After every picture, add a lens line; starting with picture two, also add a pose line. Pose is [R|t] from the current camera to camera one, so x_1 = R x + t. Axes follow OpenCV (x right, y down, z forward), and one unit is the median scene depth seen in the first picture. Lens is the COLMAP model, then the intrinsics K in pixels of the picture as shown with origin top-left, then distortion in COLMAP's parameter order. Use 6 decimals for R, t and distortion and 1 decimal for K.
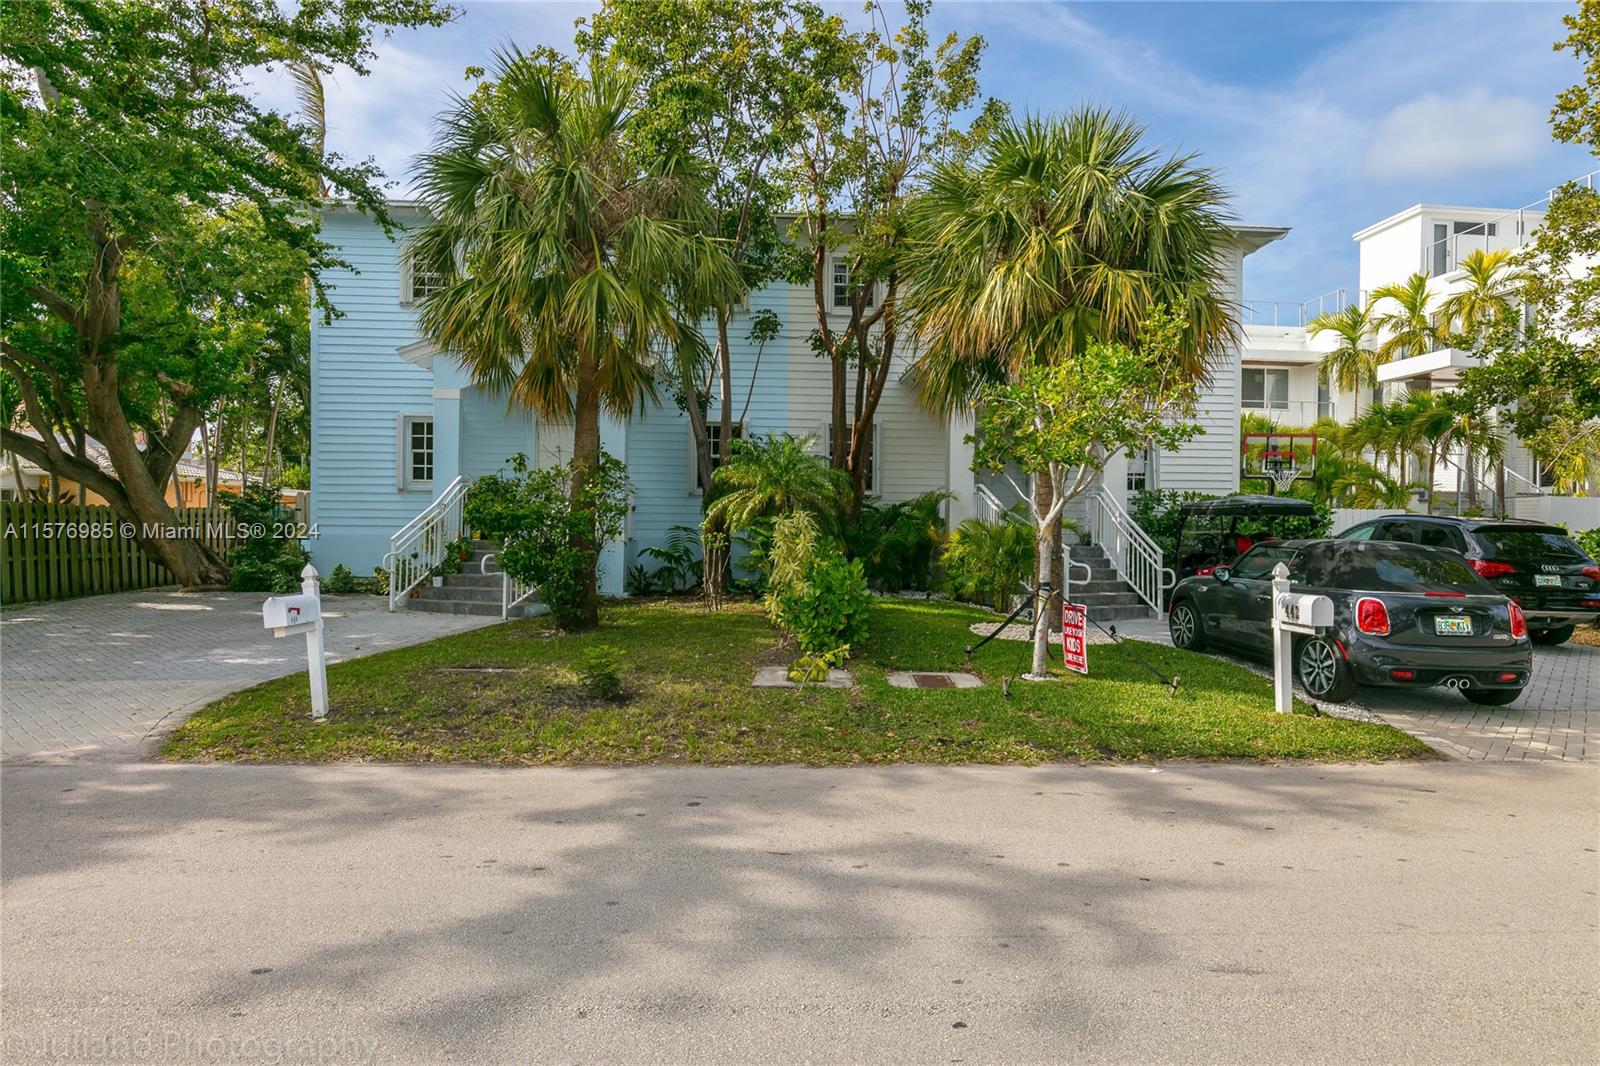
lens RADIAL K [[878.5, 0, 798.4], [0, 878.5, 535.5], [0, 0, 1]] dist [-0.001214, 0.000826]
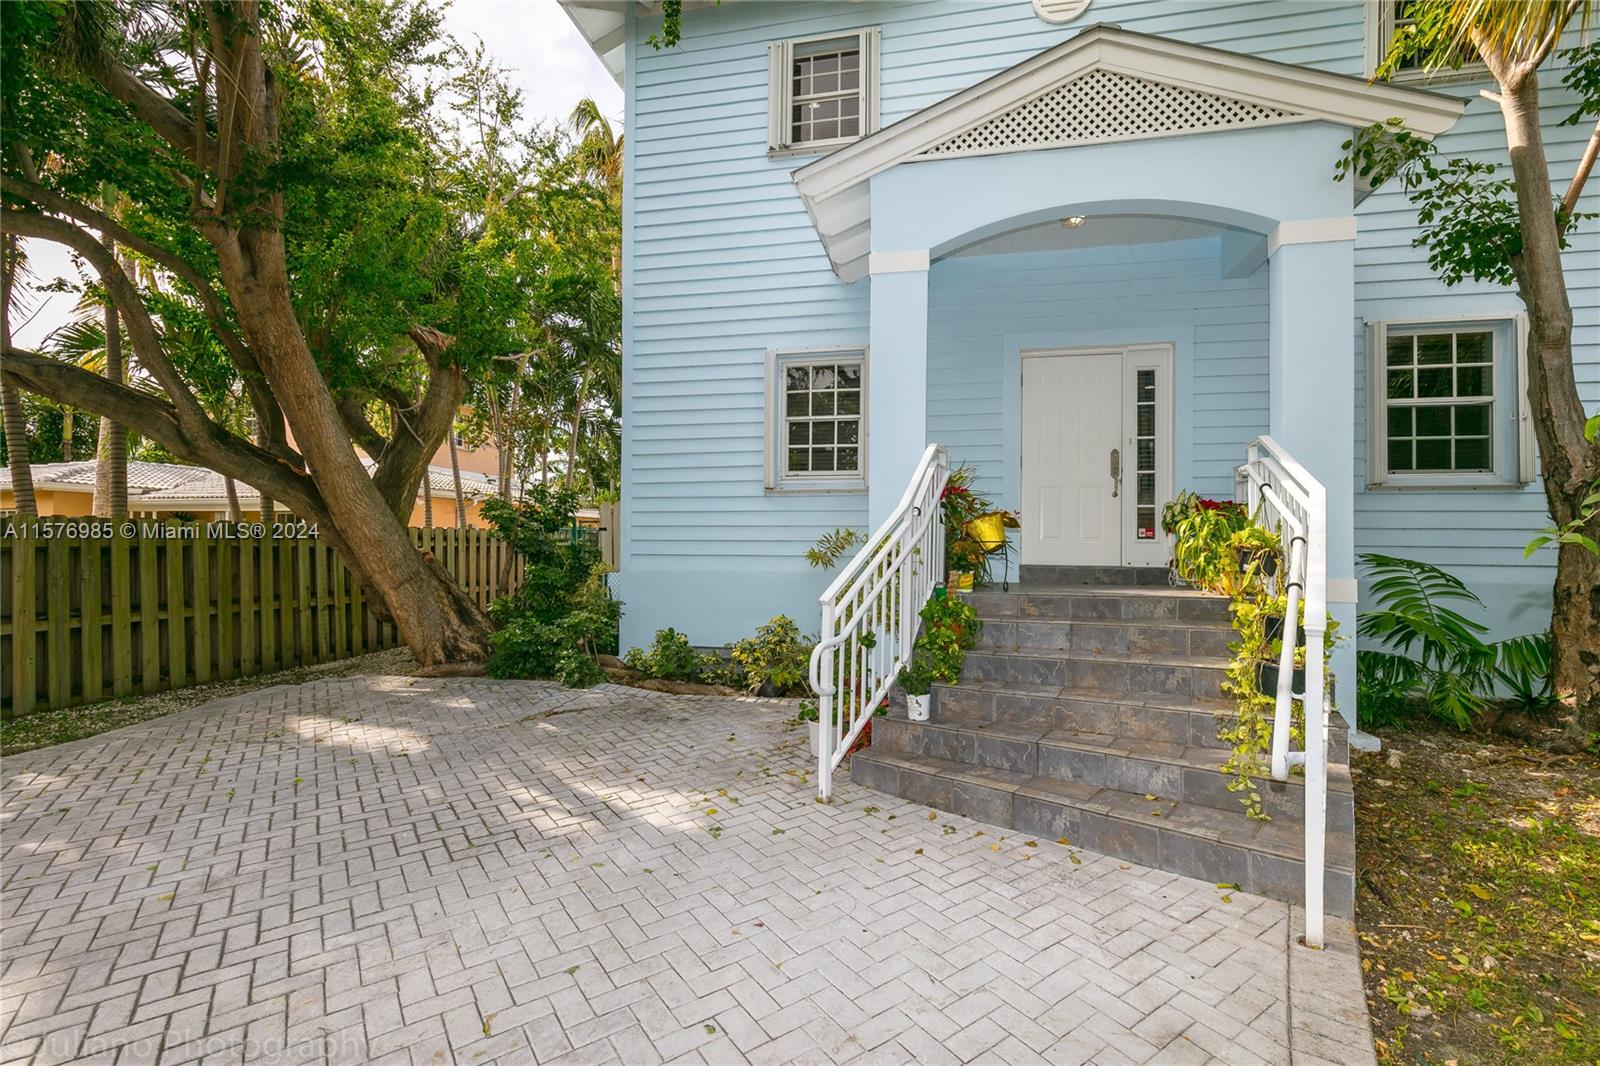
lens RADIAL K [[726.1, 0, 794.7], [0, 726.1, 538.6], [0, 0, 1]] dist [0.008898, -0.001184]
pose [[0.964272, -0.006507, -0.264834, -0.324372], [0.001242, 0.999798, -0.020041, -0.012963], [0.264911, 0.018996, 0.964086, 0.578985]]
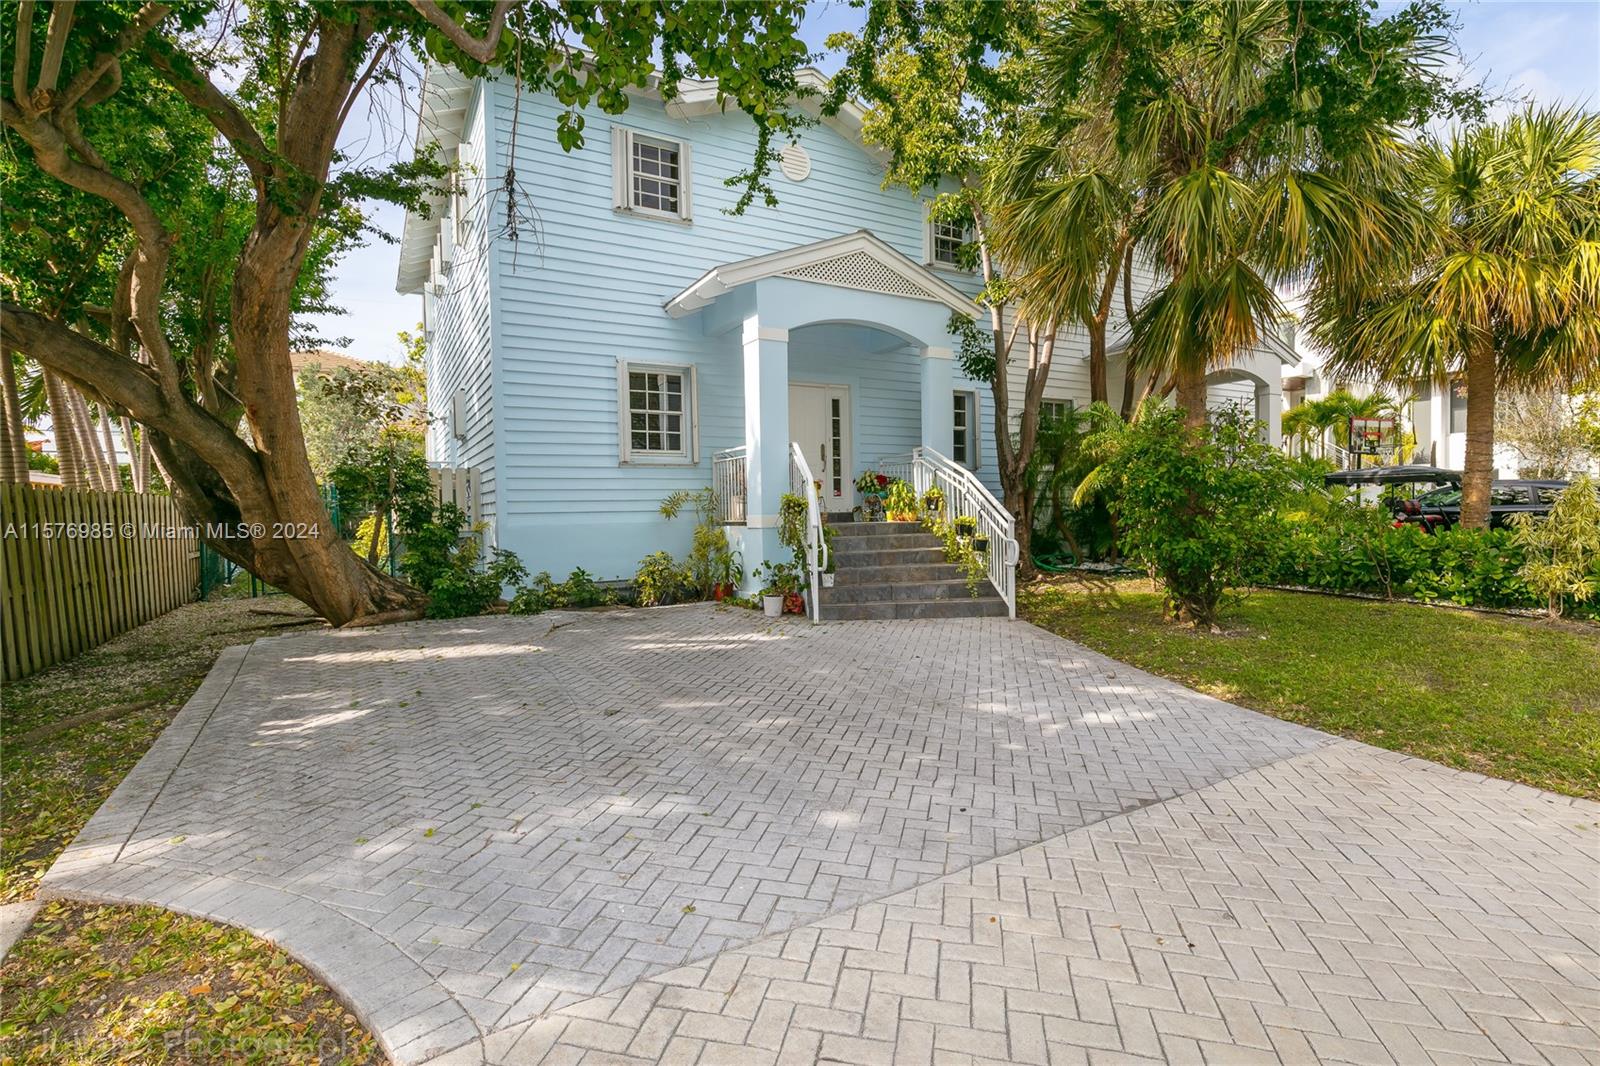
lens RADIAL K [[733.1, 0, 803.5], [0, 733.1, 538.0], [0, 0, 1]] dist [0.014765, 0.000086]
pose [[0.900383, -0.043279, 0.432941, -0.599825], [0.029577, 0.998827, 0.038336, -0.007810], [-0.434092, -0.021712, 0.900607, 0.378091]]
